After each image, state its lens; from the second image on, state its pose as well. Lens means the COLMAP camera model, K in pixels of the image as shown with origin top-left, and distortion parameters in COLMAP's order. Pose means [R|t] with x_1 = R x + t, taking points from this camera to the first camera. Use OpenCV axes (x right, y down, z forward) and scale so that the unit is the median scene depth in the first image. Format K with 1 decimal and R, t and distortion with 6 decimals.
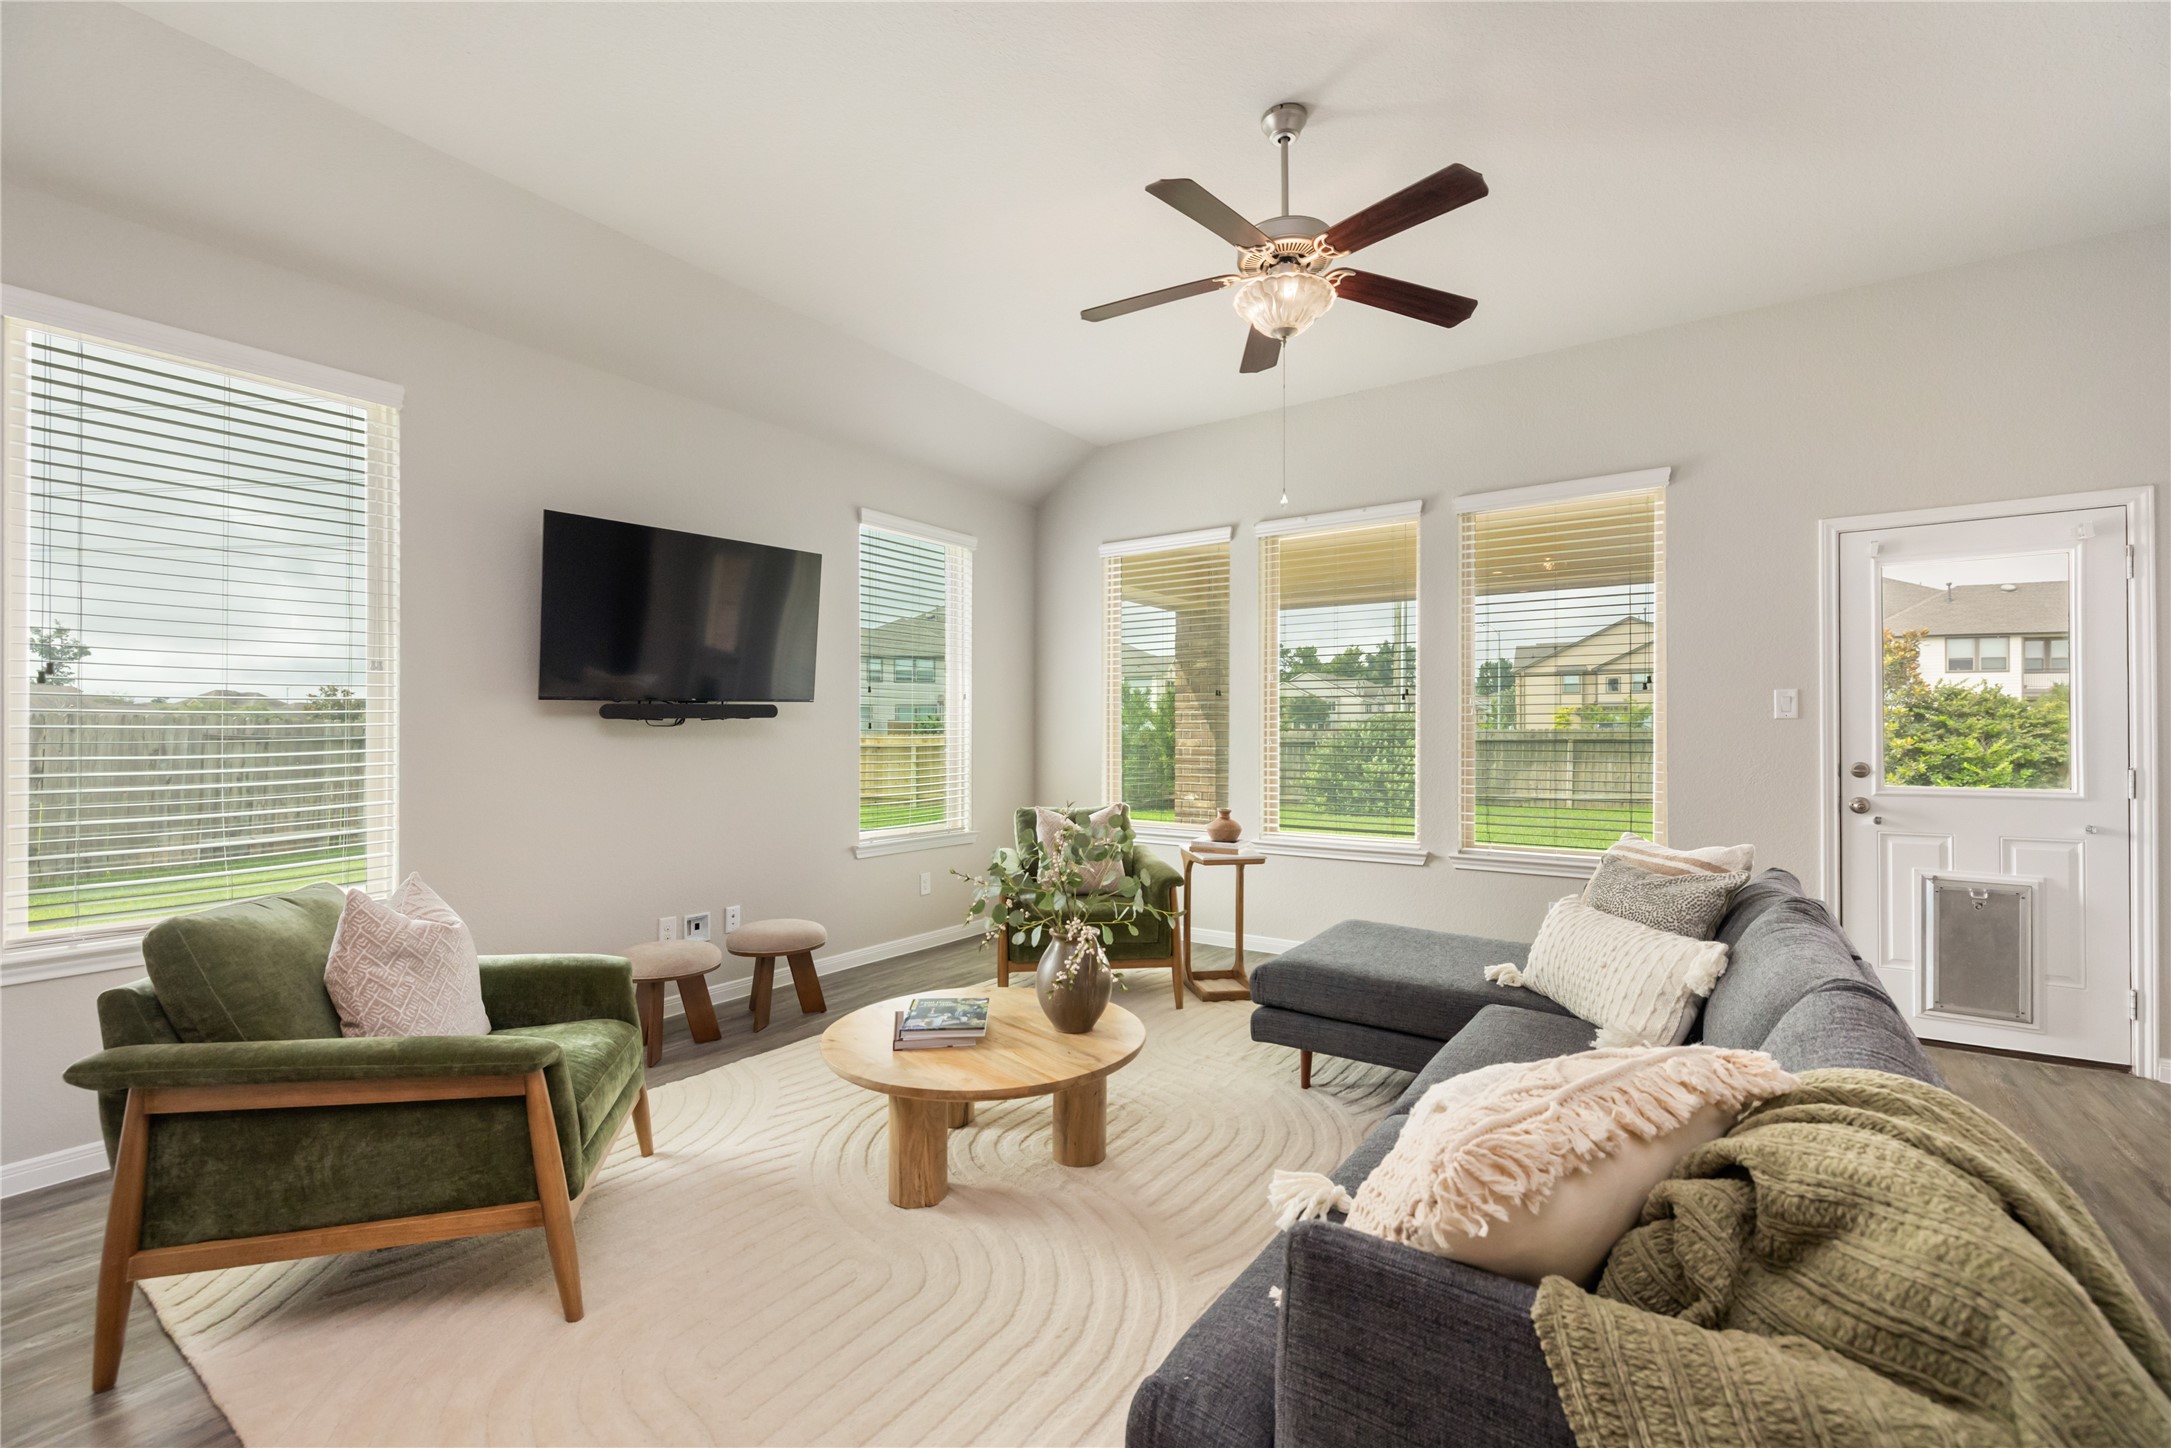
lens RADIAL K [[913.4, 0, 1088.8], [0, 913.4, 730.0], [0, 0, 1]] dist [0.000370, 0.000103]
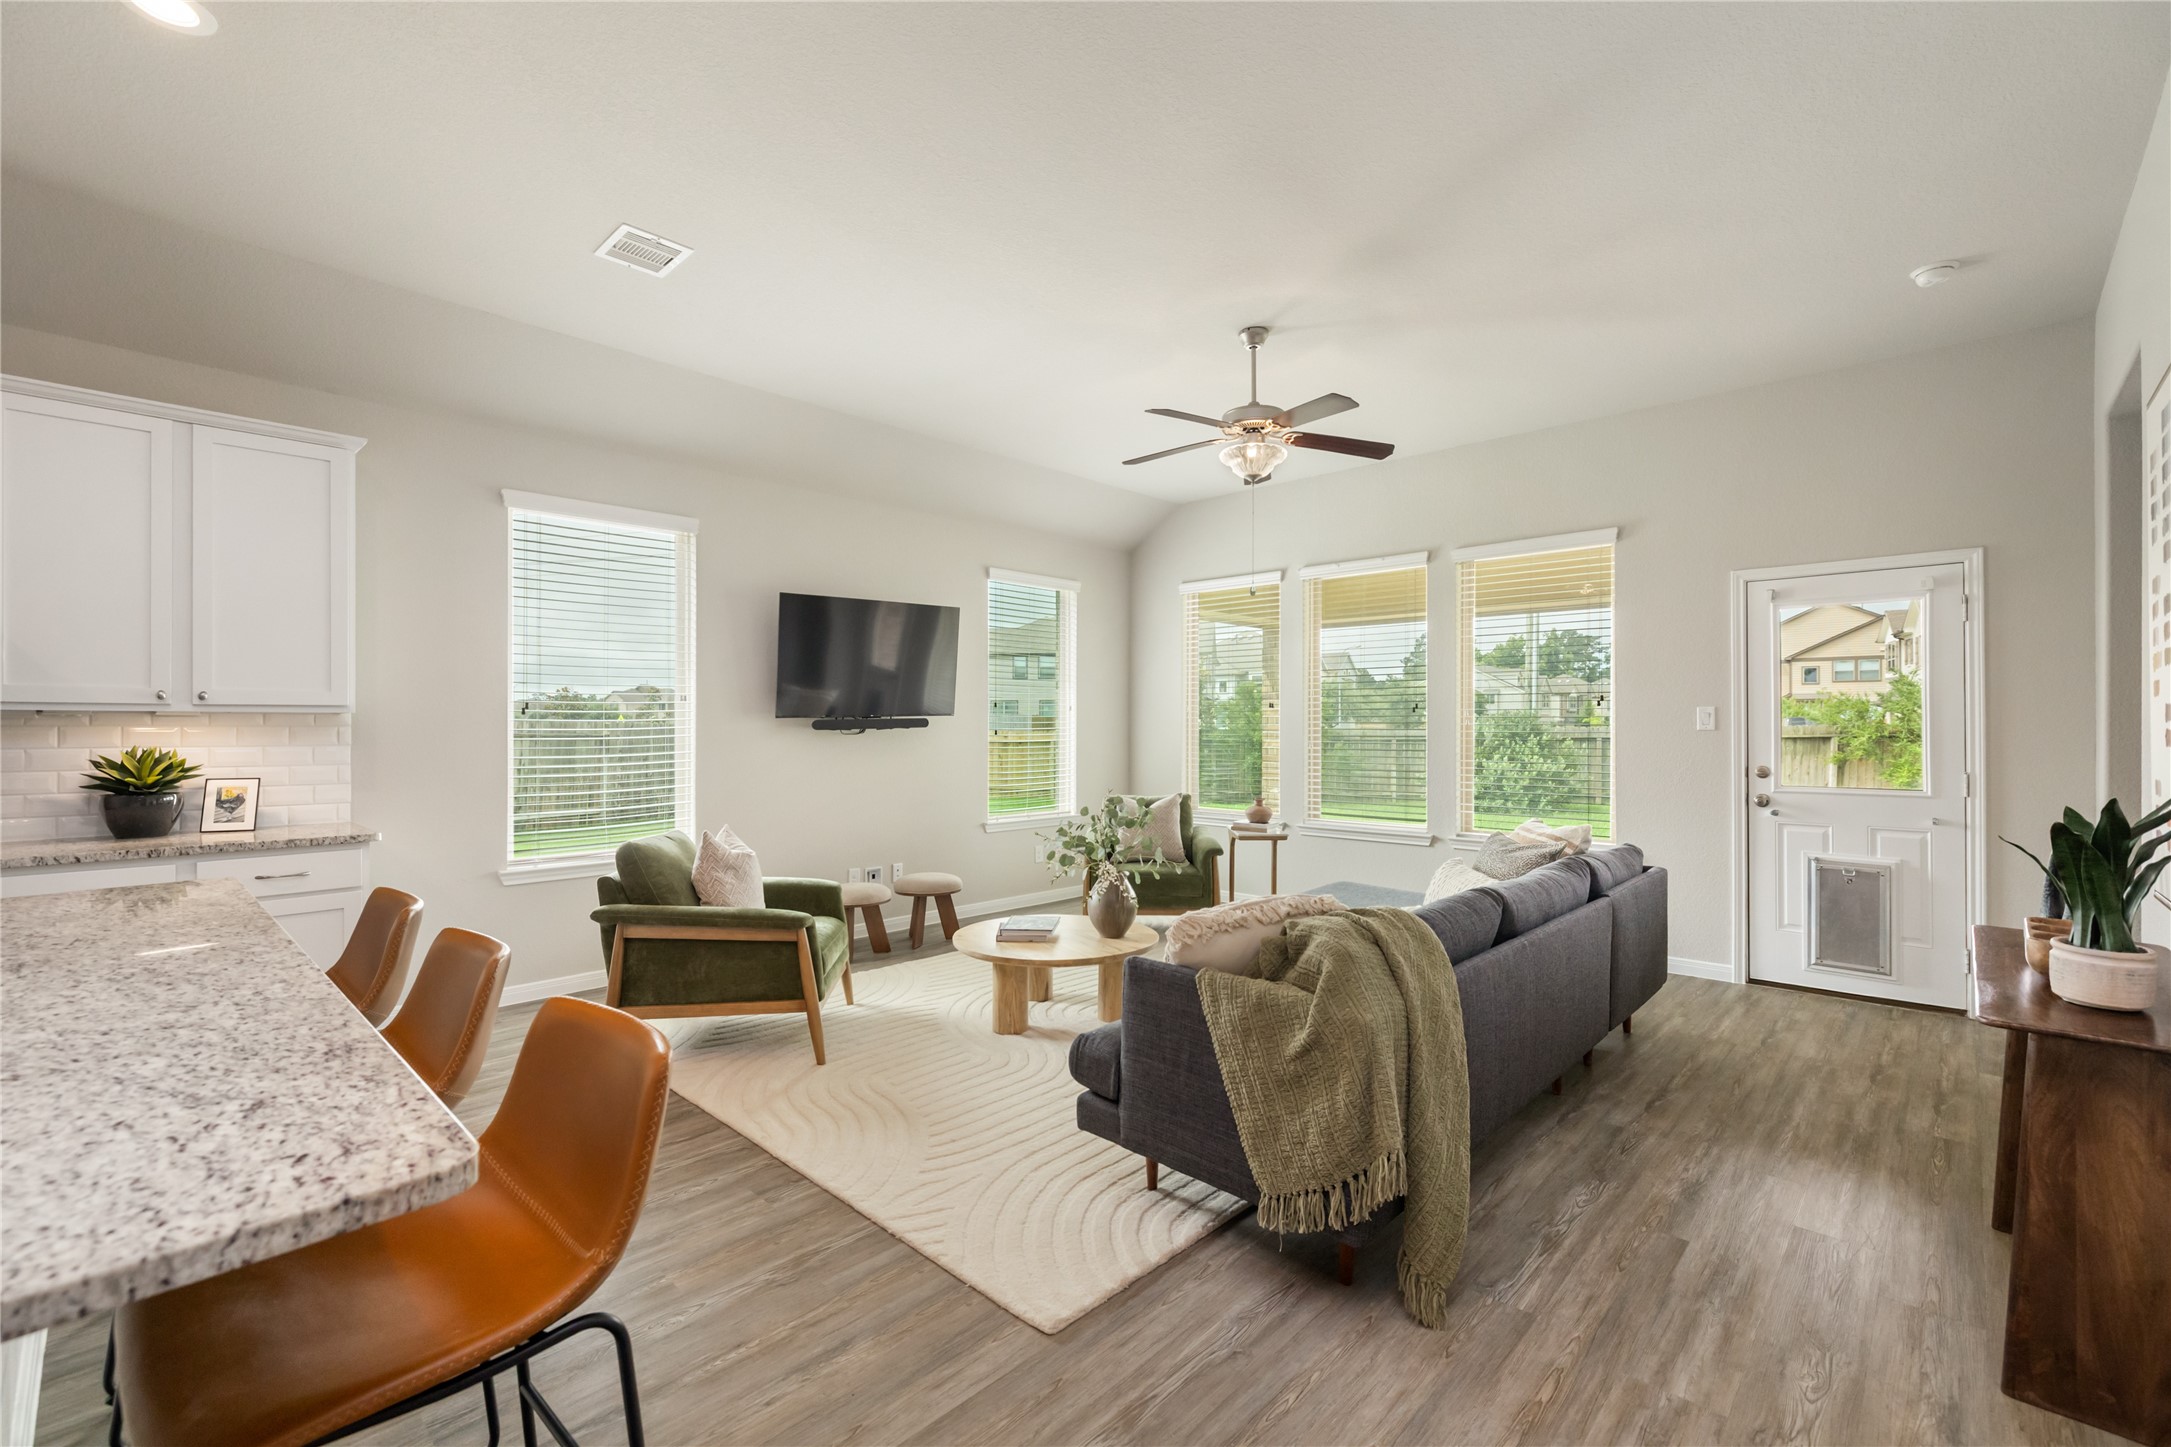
lens RADIAL K [[921.5, 0, 1095.5], [0, 921.5, 723.7], [0, 0, 1]] dist [0.001053, 0.000233]
pose [[0.988570, 0.000257, -0.150763, 0.141303], [-0.000098, 0.999999, 0.001060, -0.024744], [0.150763, -0.001033, 0.988569, -0.402811]]
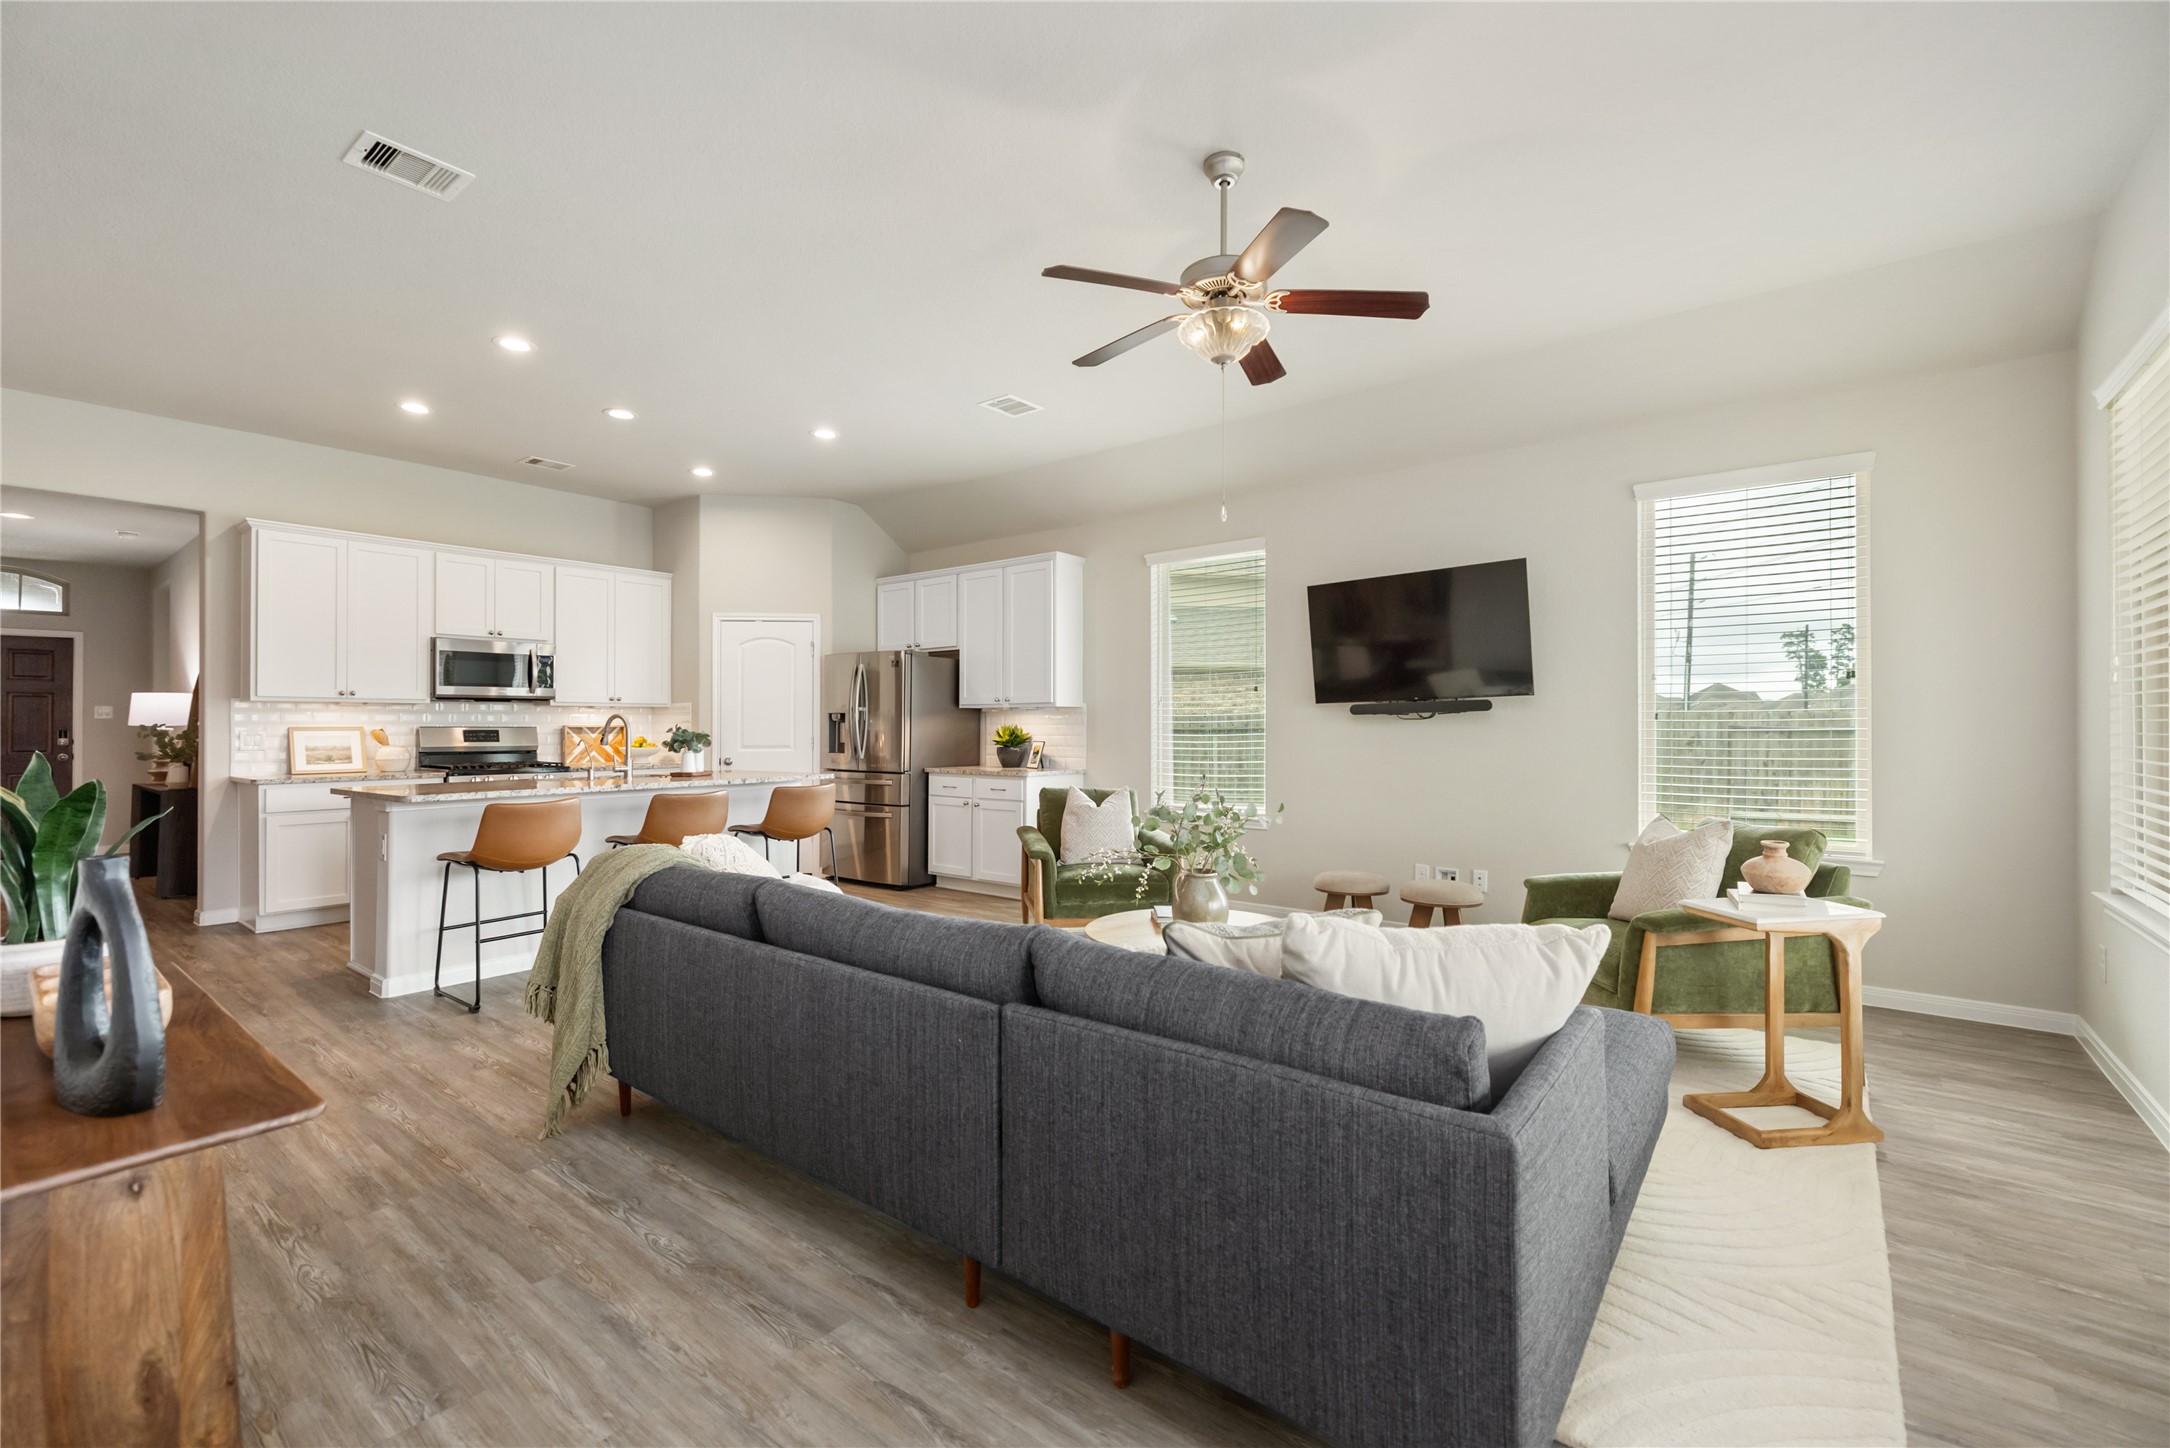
lens RADIAL K [[921.1, 0, 1095.0], [0, 921.1, 724.2], [0, 0, 1]] dist [0.001053, 0.000233]
pose [[-0.059498, -0.000377, -0.998228, 1.000918], [0.005743, 0.999983, -0.000720, 0.001482], [0.998212, -0.005776, -0.059495, 0.684111]]
